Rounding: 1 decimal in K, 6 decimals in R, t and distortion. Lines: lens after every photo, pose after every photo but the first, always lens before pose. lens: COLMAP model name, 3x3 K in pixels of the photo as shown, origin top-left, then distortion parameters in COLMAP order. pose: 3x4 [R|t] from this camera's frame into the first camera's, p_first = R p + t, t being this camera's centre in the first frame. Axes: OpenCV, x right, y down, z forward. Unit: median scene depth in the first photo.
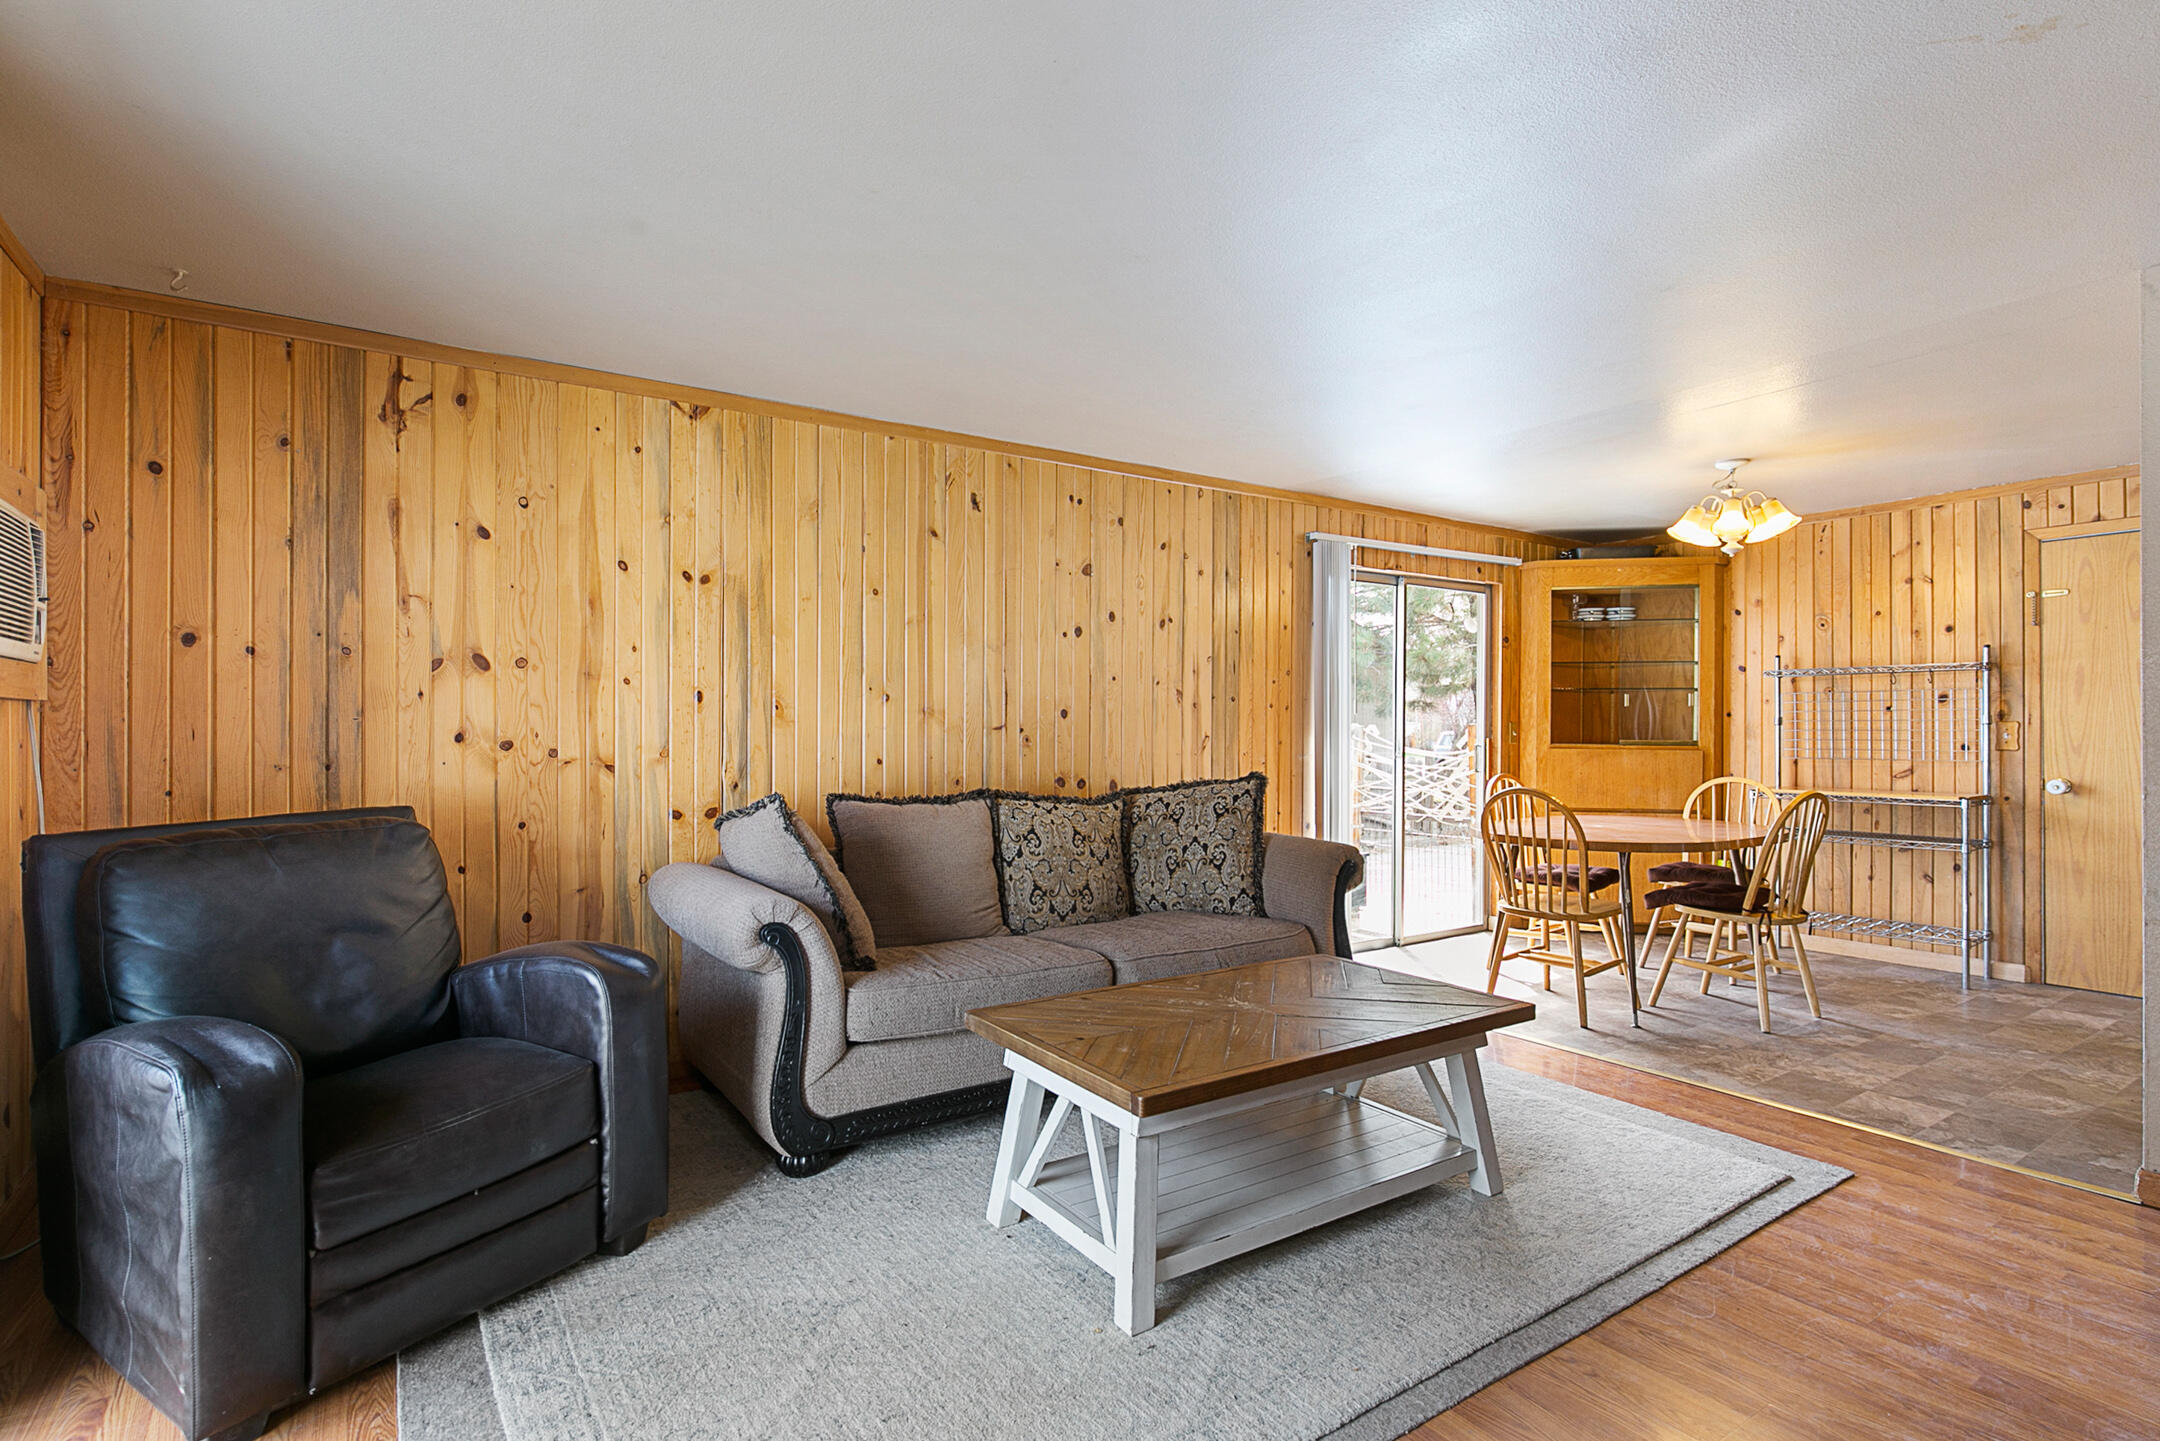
lens RADIAL K [[1061.5, 0, 1068.5], [0, 1061.5, 729.0], [0, 0, 1]] dist [-0.003848, 0.000917]
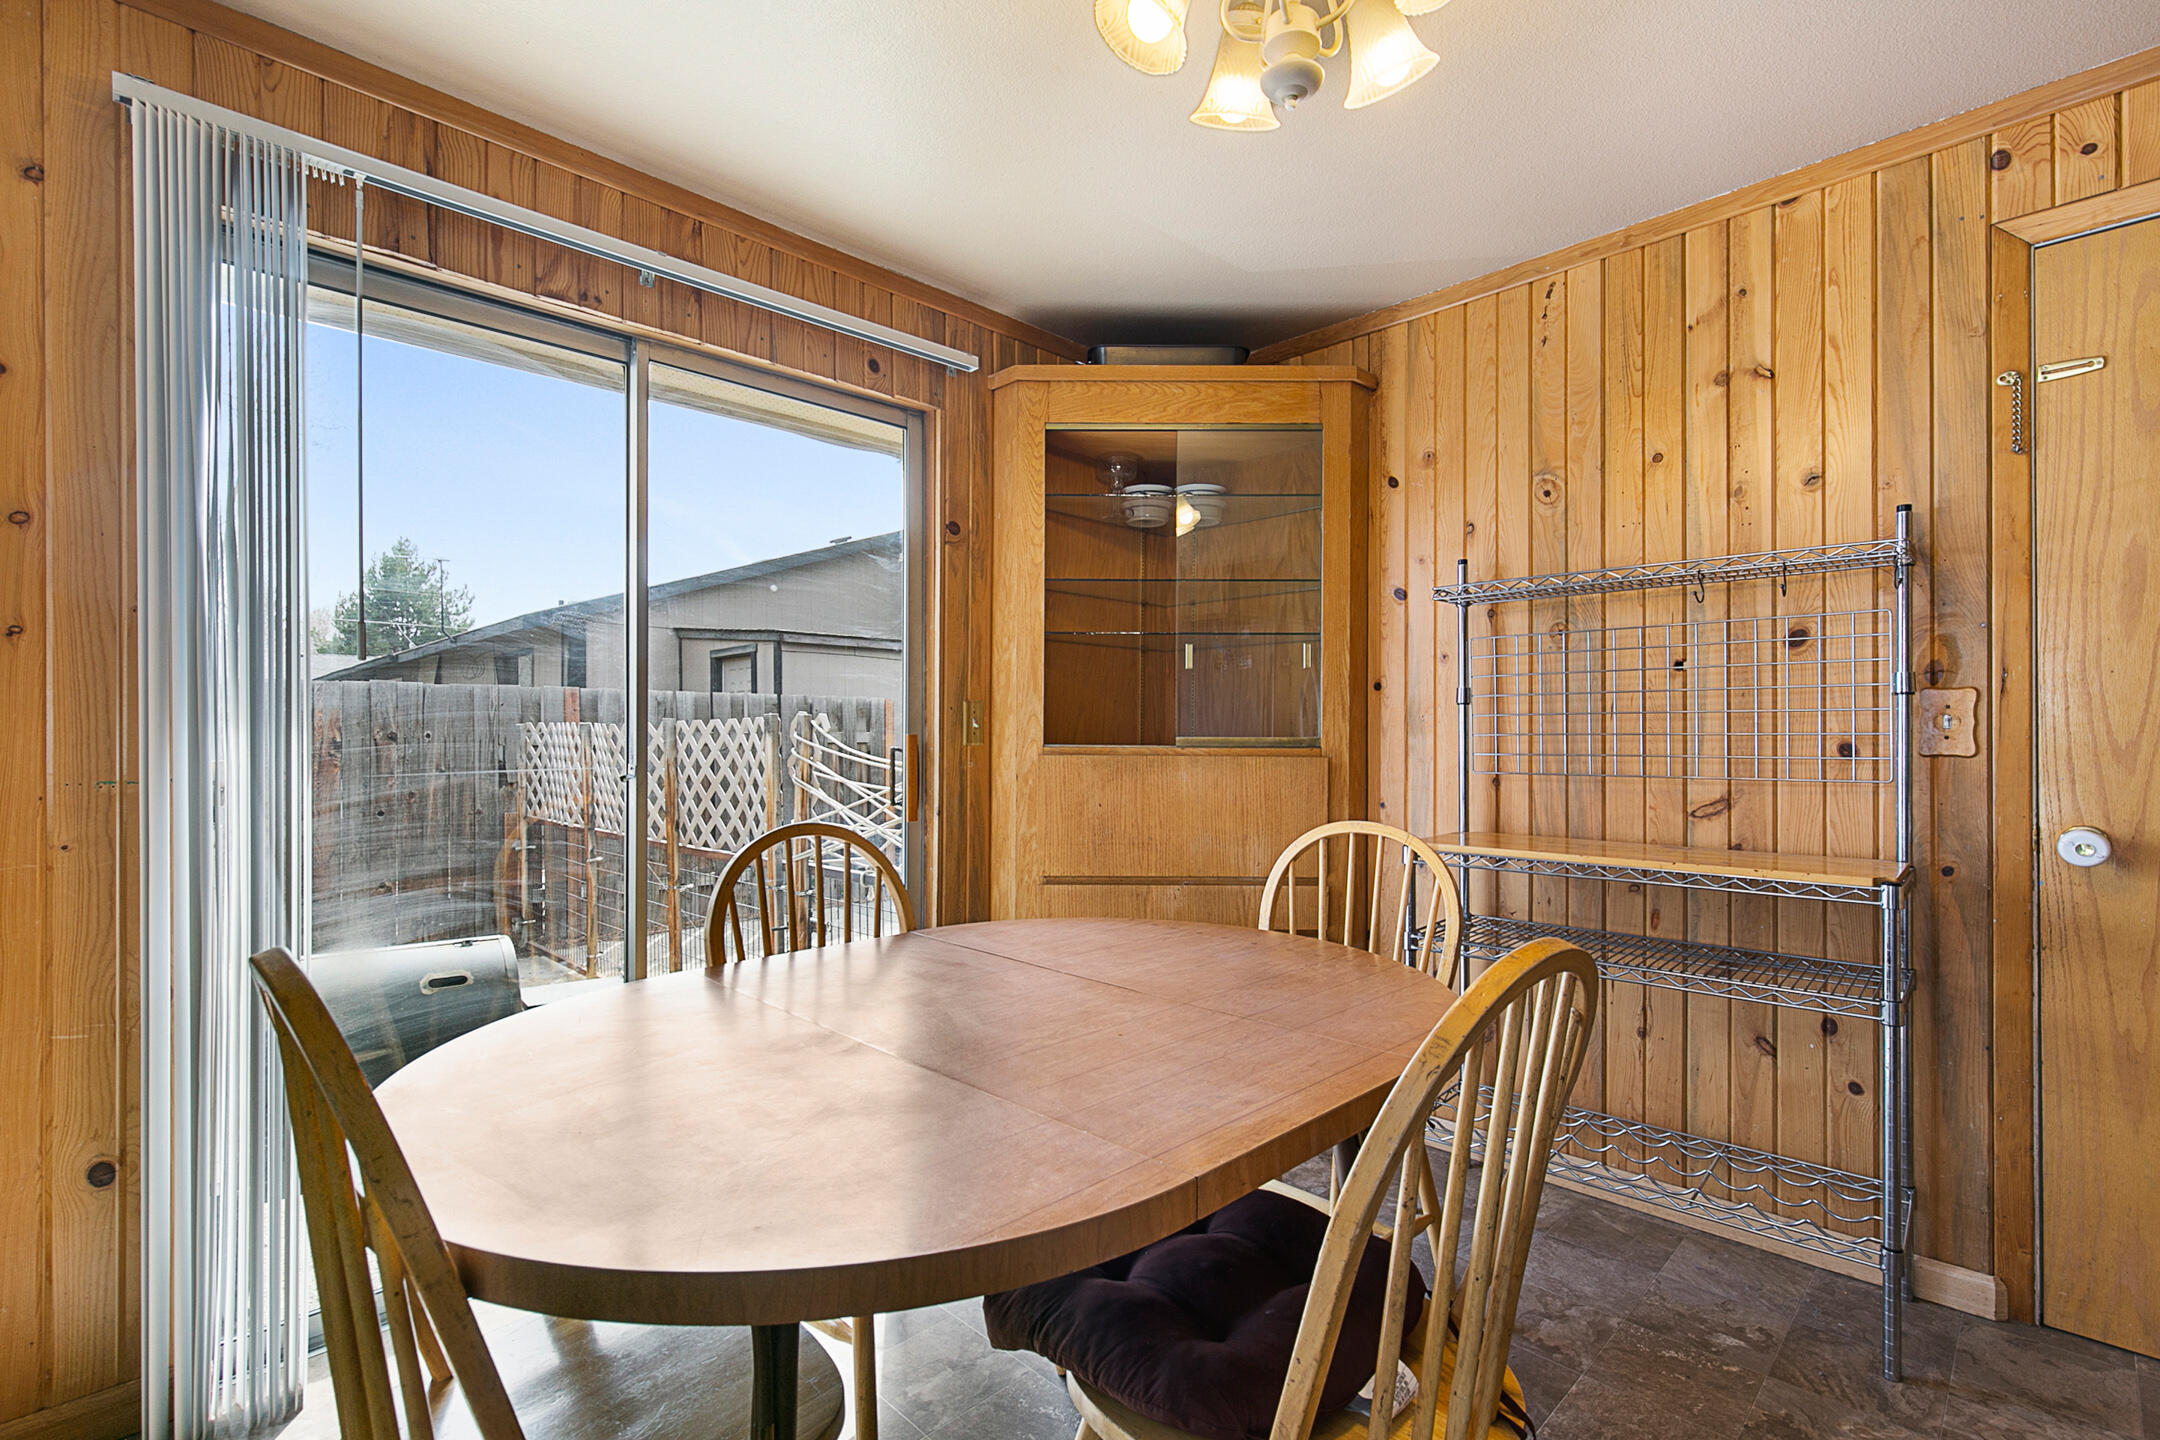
lens RADIAL K [[956.1, 0, 1092.6], [0, 956.1, 731.7], [0, 0, 1]] dist [0.005522, -0.000801]
pose [[0.981758, 0.002606, 0.190119, 0.445597], [-0.001448, 0.999980, -0.006229, 0.012208], [-0.190131, 0.005840, 0.981741, 0.639740]]
